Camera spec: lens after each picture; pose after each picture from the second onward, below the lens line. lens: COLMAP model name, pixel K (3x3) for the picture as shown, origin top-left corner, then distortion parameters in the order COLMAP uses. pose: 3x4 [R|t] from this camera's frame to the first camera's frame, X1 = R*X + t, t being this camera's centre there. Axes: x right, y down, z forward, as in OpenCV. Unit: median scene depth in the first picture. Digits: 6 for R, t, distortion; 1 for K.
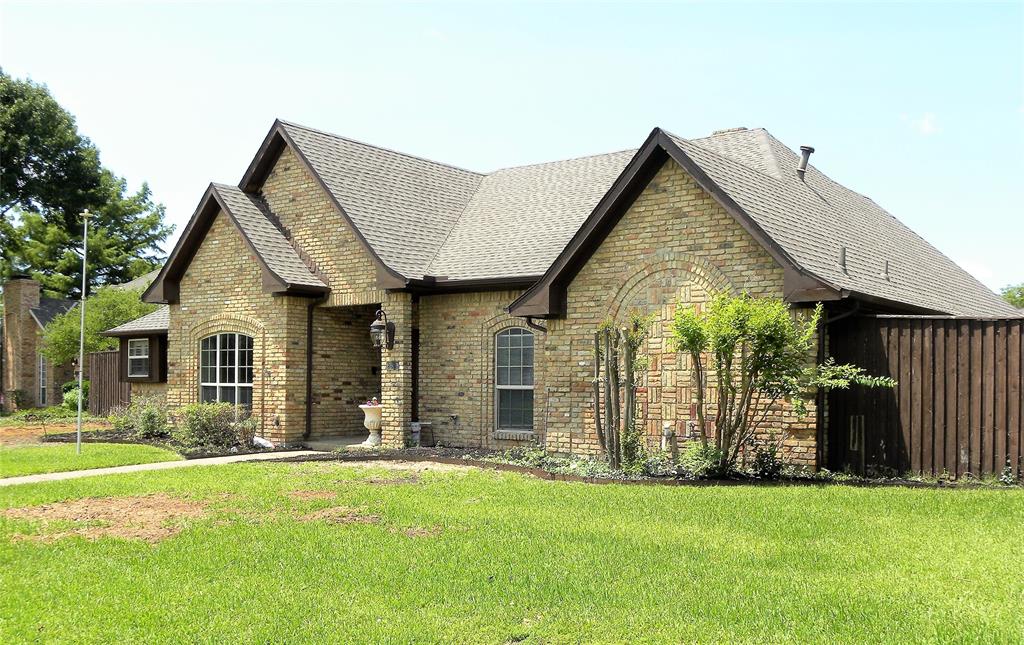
lens RADIAL K [[967.0, 0, 557.5], [0, 967.0, 380.3], [0, 0, 1]] dist [-0.041882, 0.002972]
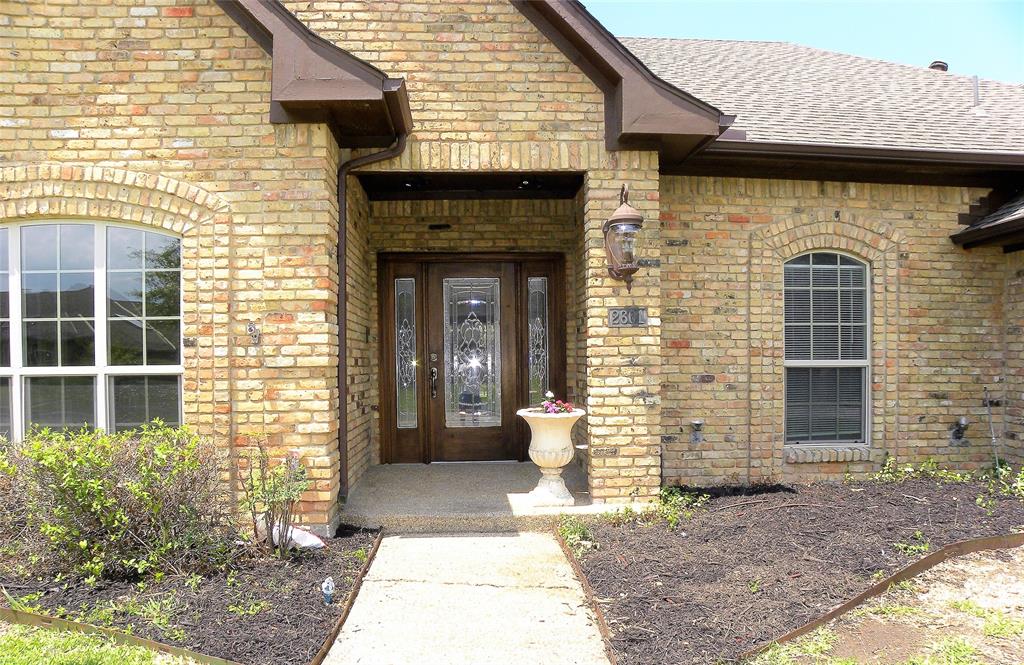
lens RADIAL K [[756.5, 0, 511.4], [0, 756.5, 382.3], [0, 0, 1]] dist [-0.152437, 0.102350]
pose [[0.778912, -0.029506, 0.626439, -0.419889], [0.011929, 0.999409, 0.032241, 0.002444], [-0.627020, -0.017640, 0.778803, 0.764284]]
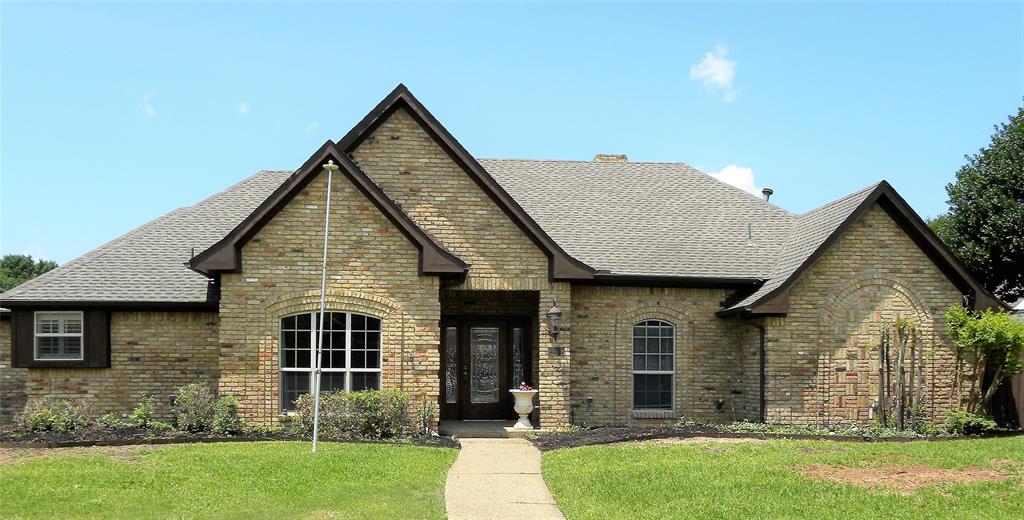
lens RADIAL K [[962.9, 0, 511.5], [0, 962.9, 373.3], [0, 0, 1]] dist [-0.044155, -0.001061]
pose [[0.754200, -0.000560, 0.656645, -0.882453], [-0.002427, 0.999990, 0.003641, 0.004521], [-0.656640, -0.004340, 0.754191, 0.246374]]
